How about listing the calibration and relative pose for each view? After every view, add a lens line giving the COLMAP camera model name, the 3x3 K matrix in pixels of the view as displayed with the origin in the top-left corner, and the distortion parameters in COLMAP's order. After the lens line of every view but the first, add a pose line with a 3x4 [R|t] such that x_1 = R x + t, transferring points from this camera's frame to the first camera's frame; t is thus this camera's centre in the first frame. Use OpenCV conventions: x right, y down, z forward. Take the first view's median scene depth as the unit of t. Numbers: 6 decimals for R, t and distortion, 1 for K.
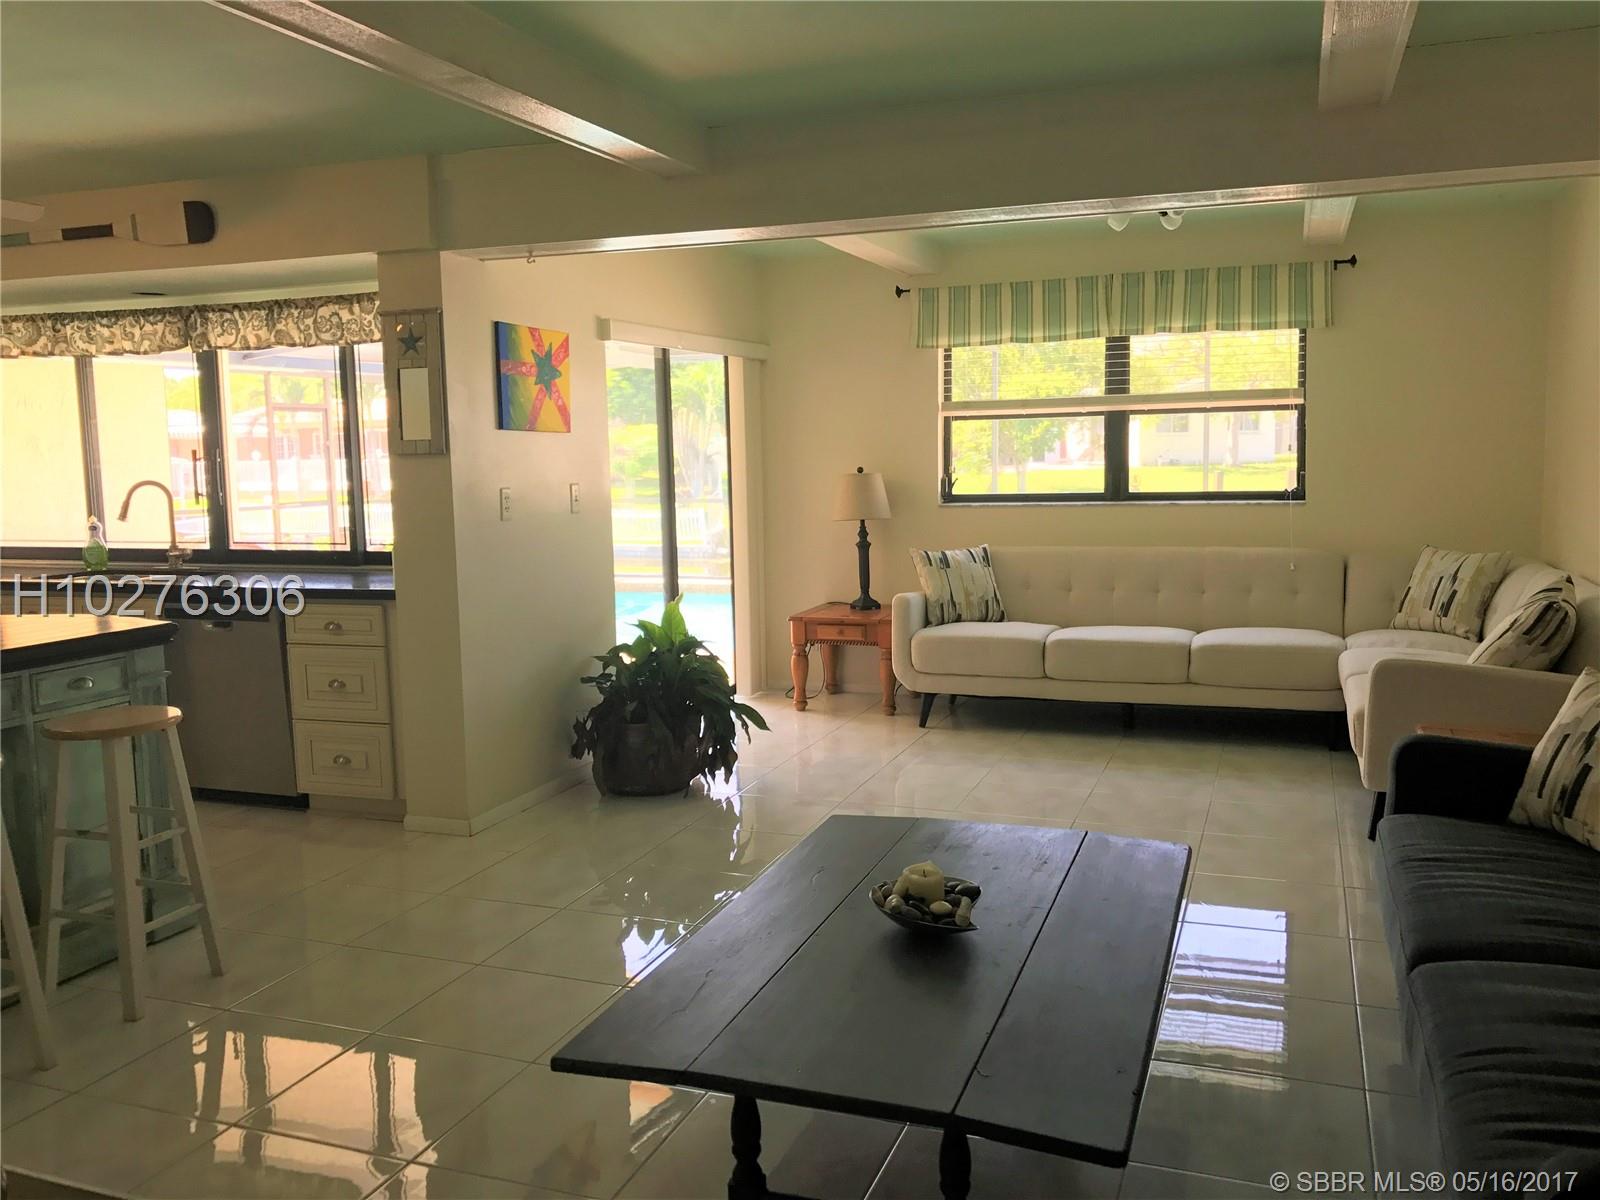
lens RADIAL K [[1307.1, 0, 787.5], [0, 1307.1, 595.8], [0, 0, 1]] dist [0.039766, -0.061456]
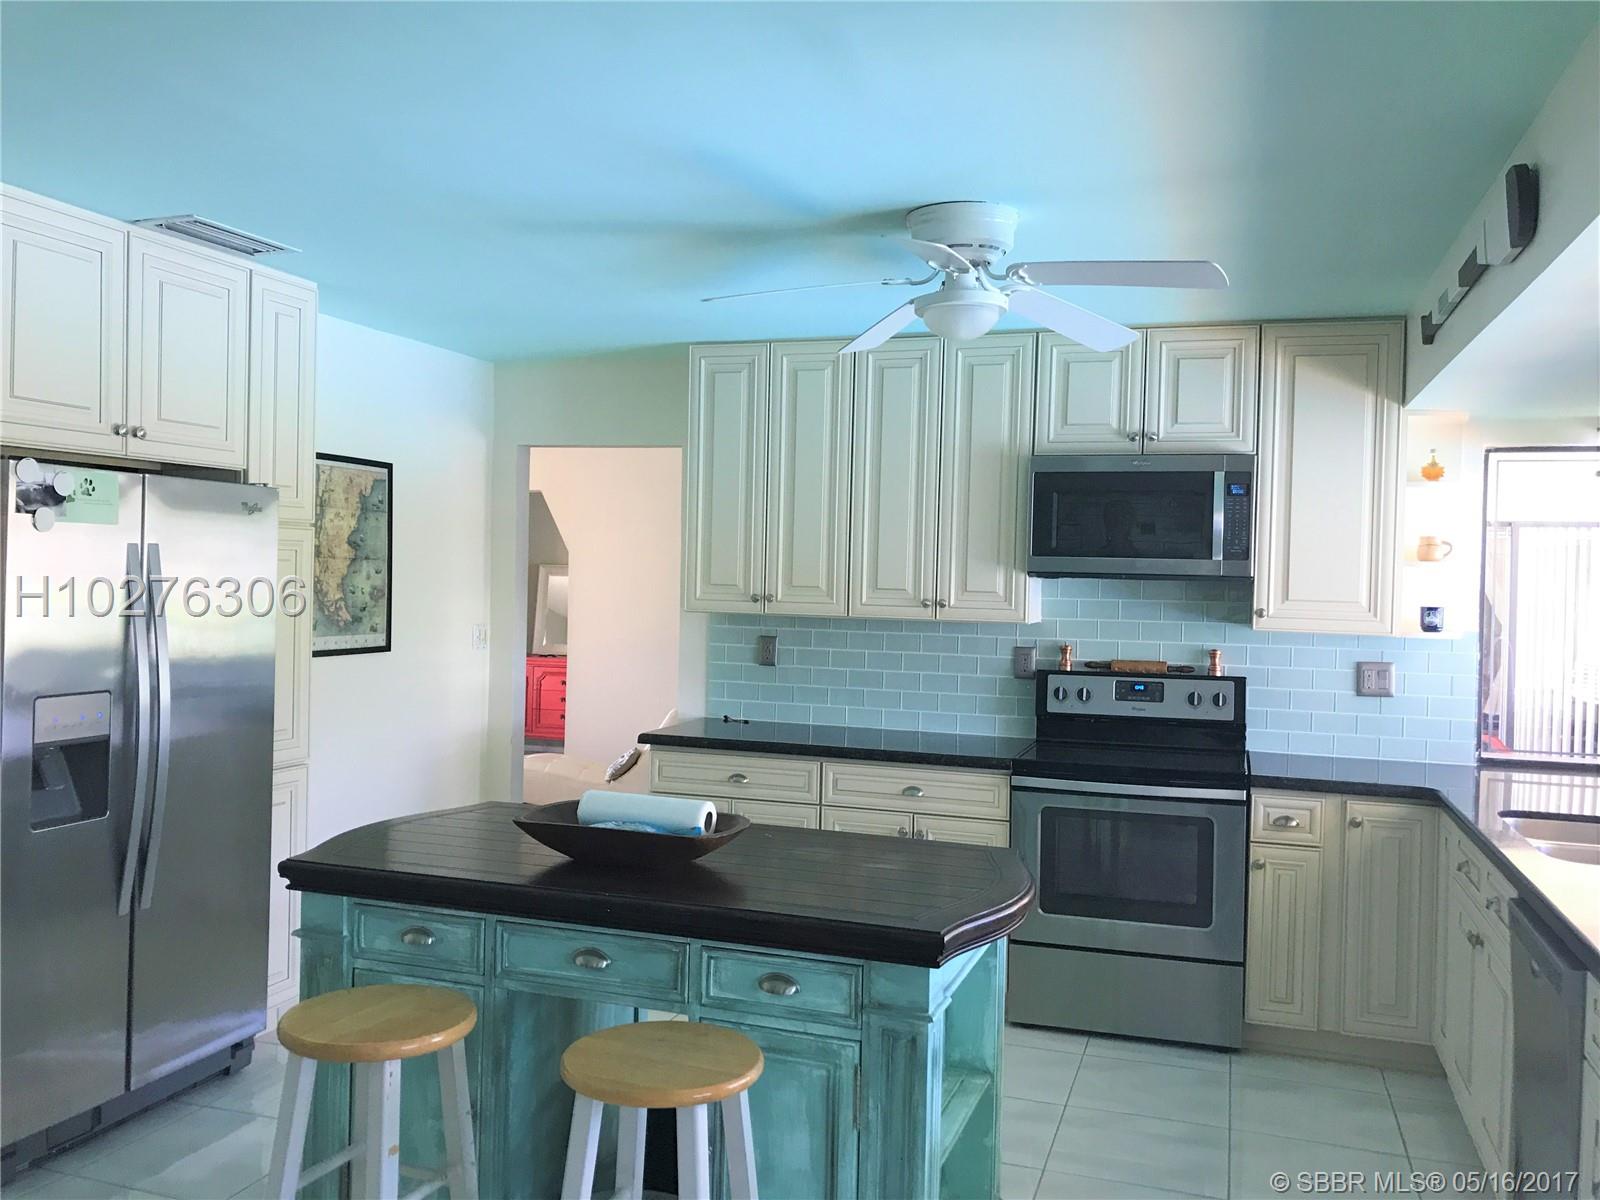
lens RADIAL K [[1307.1, 0, 788.1], [0, 1307.1, 587.9], [0, 0, 1]] dist [0.039766, -0.061456]
pose [[0.032038, 0.030125, -0.999033, 0.062848], [-0.137223, 0.990213, 0.025459, -0.090885], [0.990022, 0.136275, 0.035858, 0.607556]]
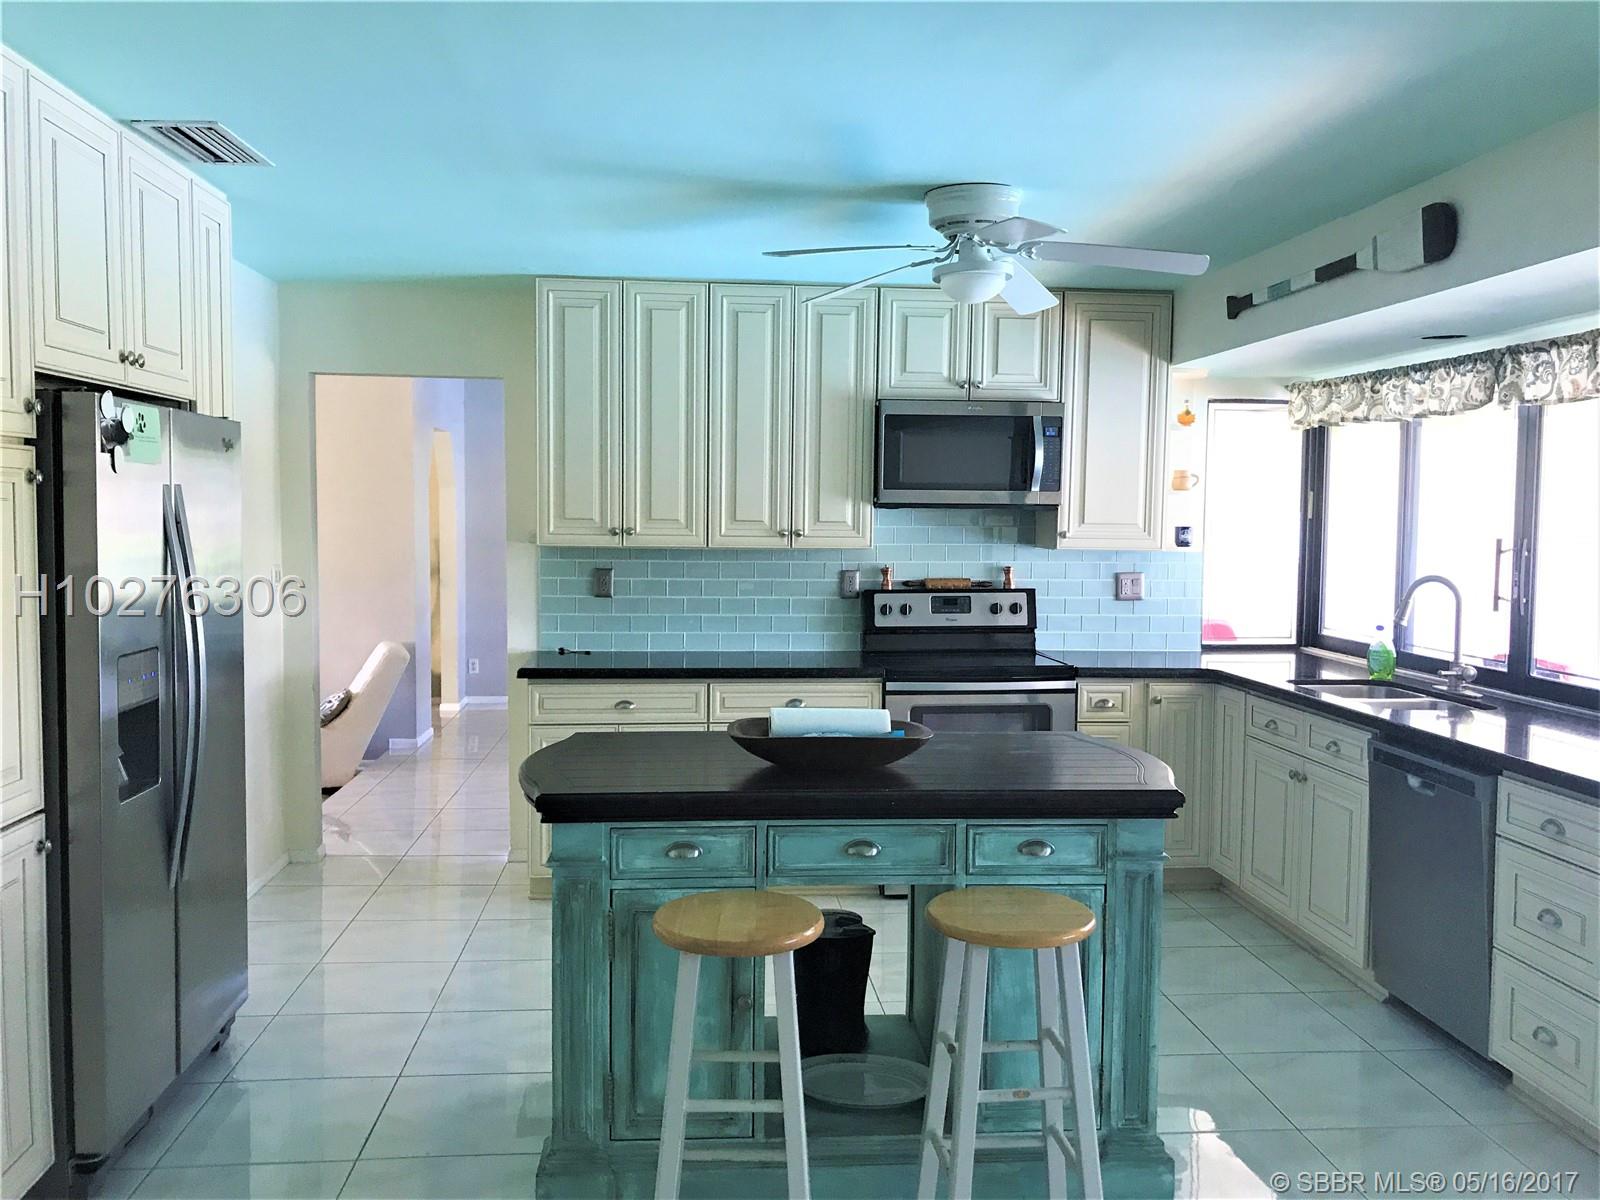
lens RADIAL K [[1307.1, 0, 785.9], [0, 1307.1, 589.6], [0, 0, 1]] dist [0.039766, -0.061456]
pose [[0.421832, 0.076523, -0.903439, 0.058022], [-0.119329, 0.992450, 0.028346, -0.057459], [0.898787, 0.095850, 0.427779, 0.330323]]
